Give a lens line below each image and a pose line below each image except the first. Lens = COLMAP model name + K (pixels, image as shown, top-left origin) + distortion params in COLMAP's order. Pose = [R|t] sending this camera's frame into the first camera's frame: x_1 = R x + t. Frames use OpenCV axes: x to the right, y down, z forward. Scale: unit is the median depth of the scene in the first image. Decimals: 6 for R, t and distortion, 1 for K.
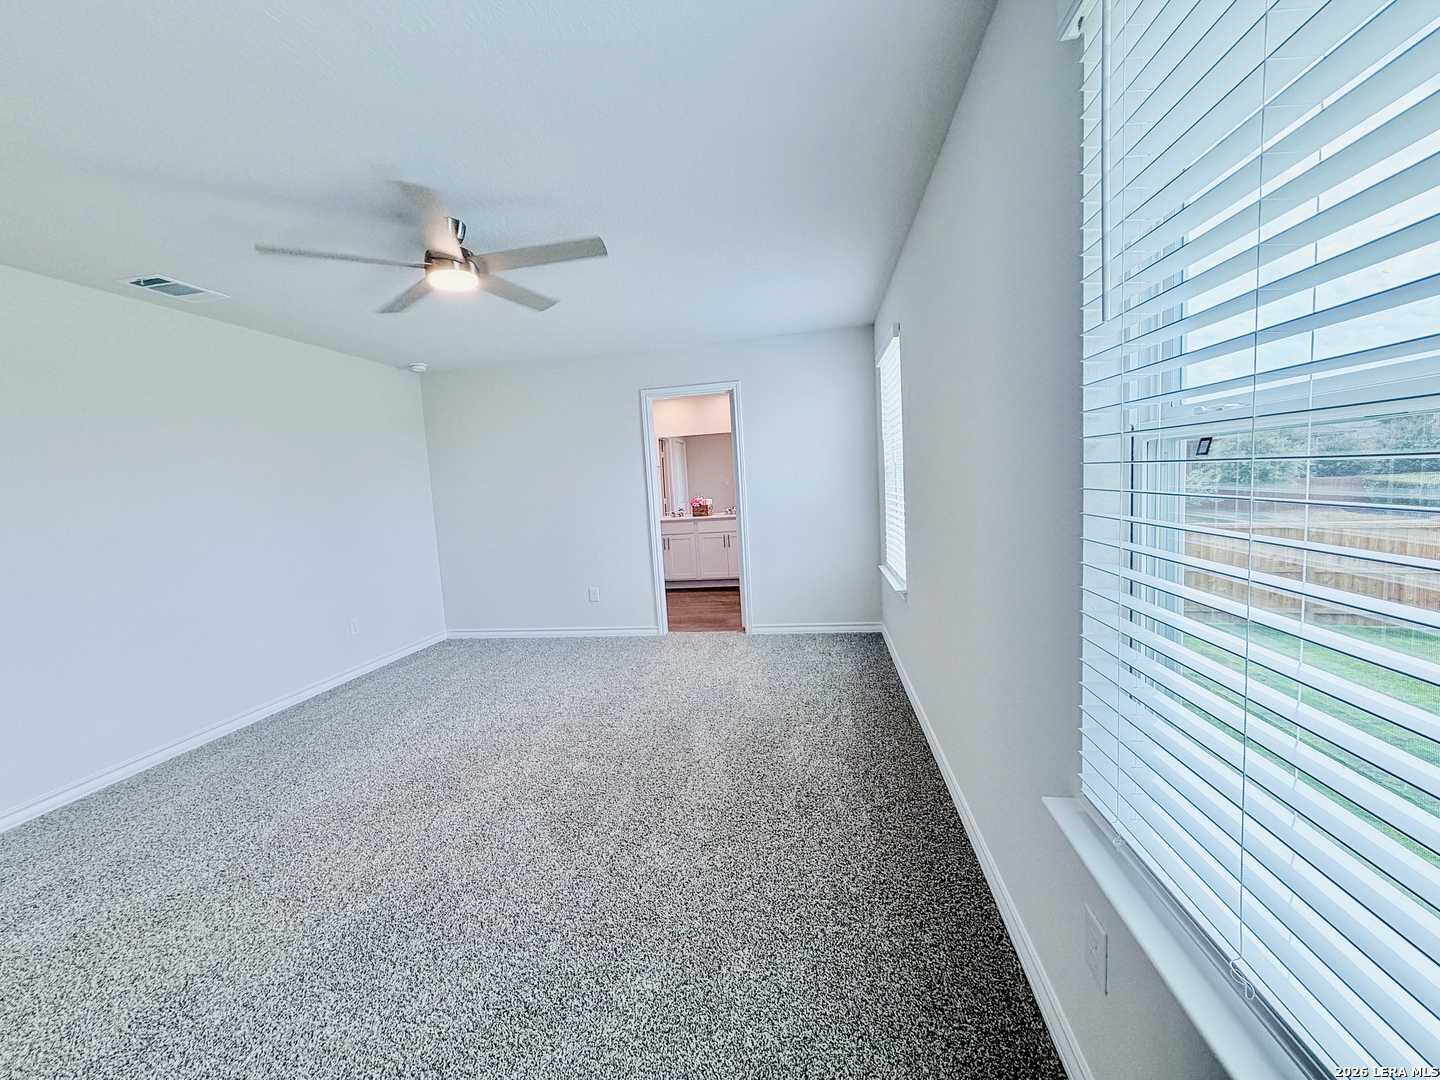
lens RADIAL K [[578.5, 0, 711.1], [0, 578.5, 540.0], [0, 0, 1]] dist [-0.002245, 0.000326]
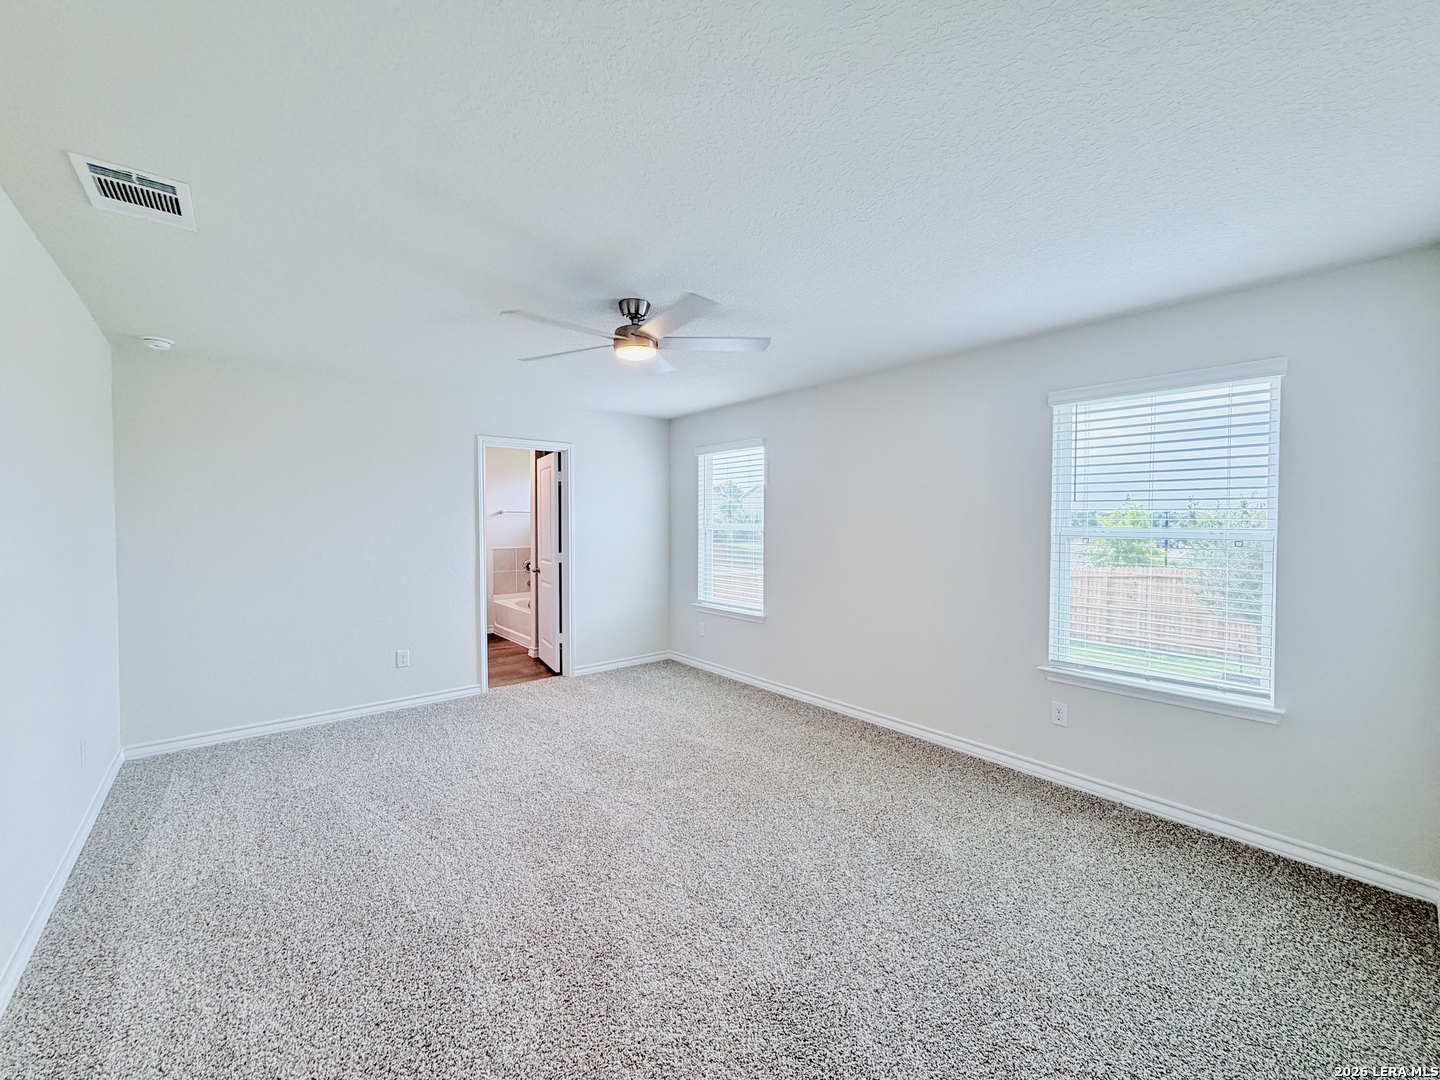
lens RADIAL K [[578.5, 0, 707.6], [0, 578.5, 532.0], [0, 0, 1]] dist [-0.002245, 0.000326]
pose [[0.638951, 0.052487, 0.767455, -0.664303], [0.035058, 0.994646, -0.097213, 0.009122], [-0.768448, 0.089020, 0.633690, 0.113225]]
